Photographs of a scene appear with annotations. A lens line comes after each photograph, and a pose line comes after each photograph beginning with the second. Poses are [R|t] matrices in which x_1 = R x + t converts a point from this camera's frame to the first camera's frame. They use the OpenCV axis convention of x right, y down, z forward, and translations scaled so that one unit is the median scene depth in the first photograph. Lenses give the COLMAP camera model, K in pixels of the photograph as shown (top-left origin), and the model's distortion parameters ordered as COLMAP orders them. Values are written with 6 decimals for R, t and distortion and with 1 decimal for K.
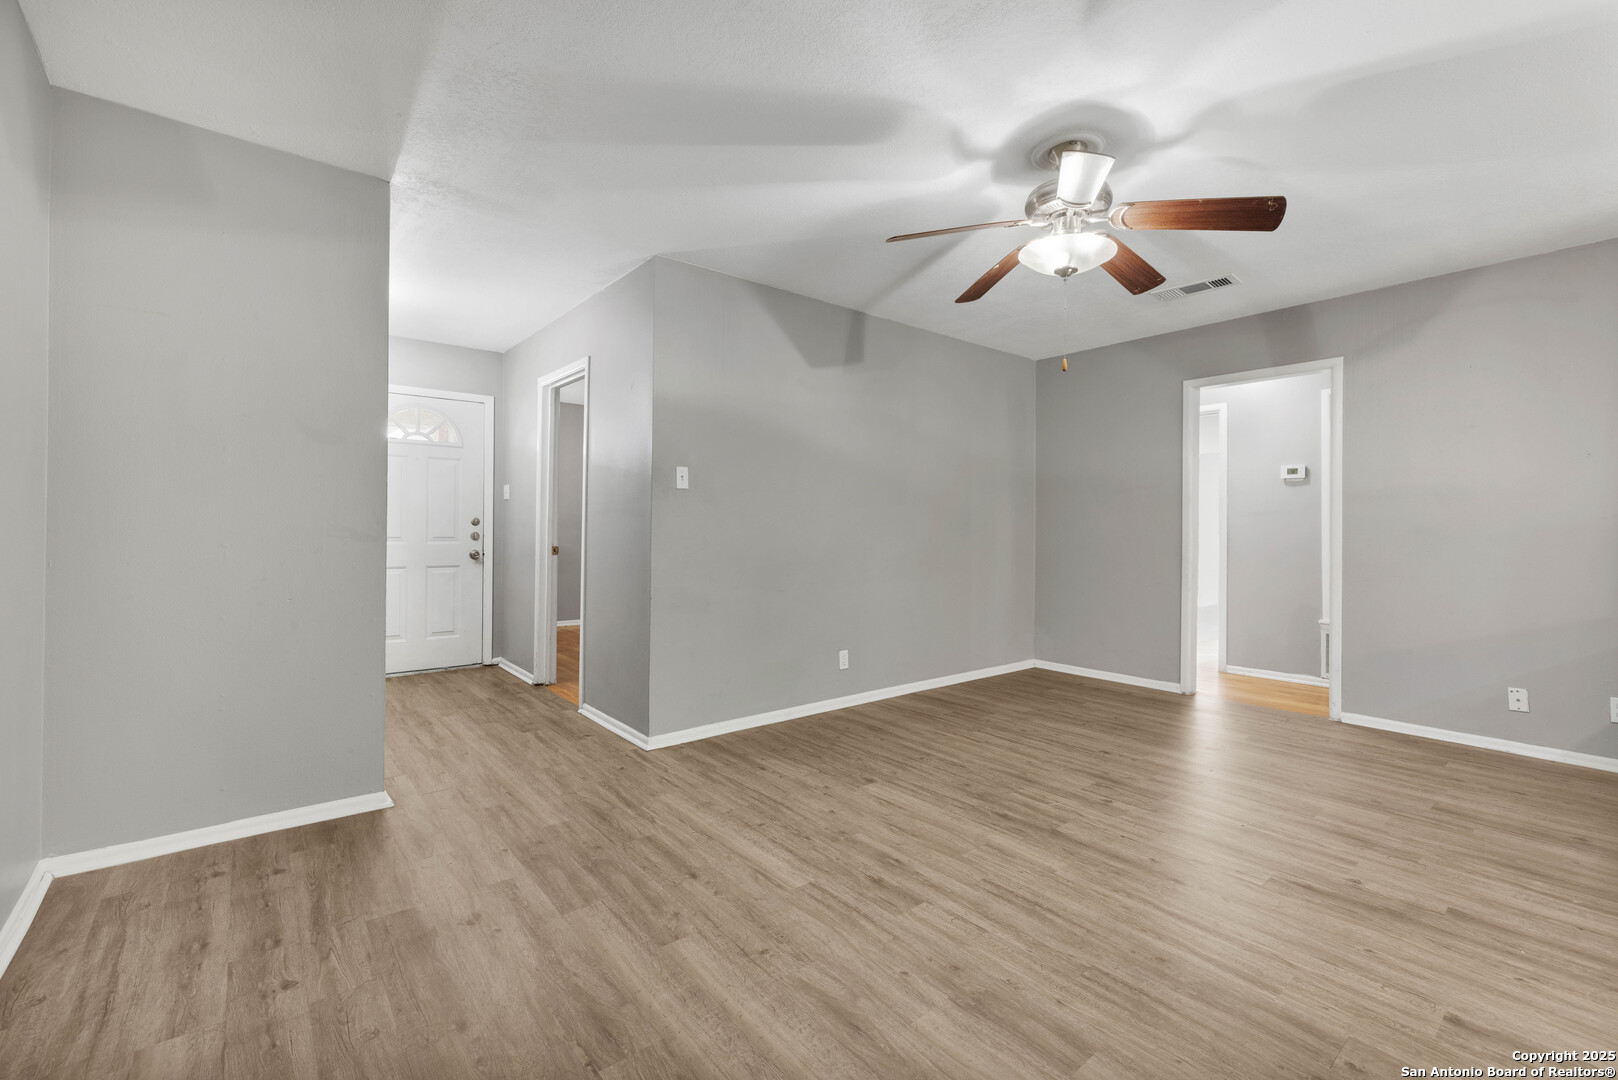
lens RADIAL K [[678.3, 0, 808.7], [0, 678.3, 528.9], [0, 0, 1]] dist [-0.000539, -0.000236]
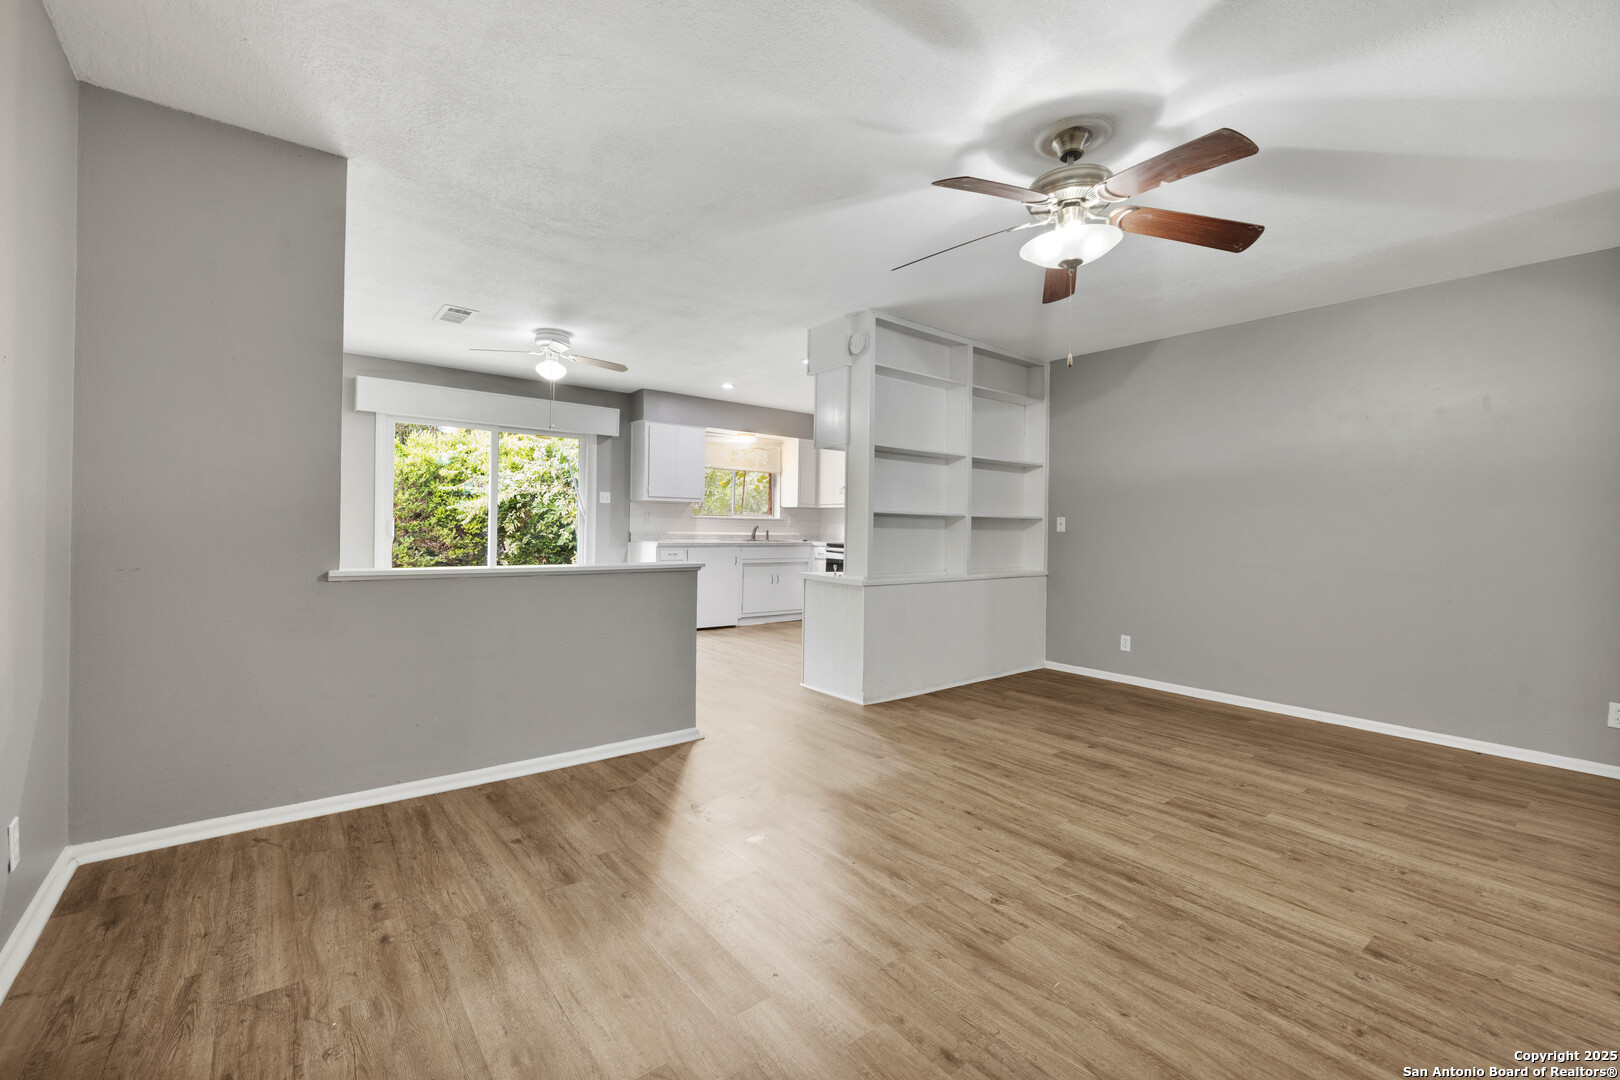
lens RADIAL K [[679.2, 0, 809.7], [0, 679.2, 528.9], [0, 0, 1]] dist [-0.000539, -0.000236]
pose [[-0.999674, -0.021579, 0.013613, 0.708503], [-0.021519, 0.999758, 0.004573, 0.002003], [-0.013708, 0.004279, -0.999897, 1.915452]]
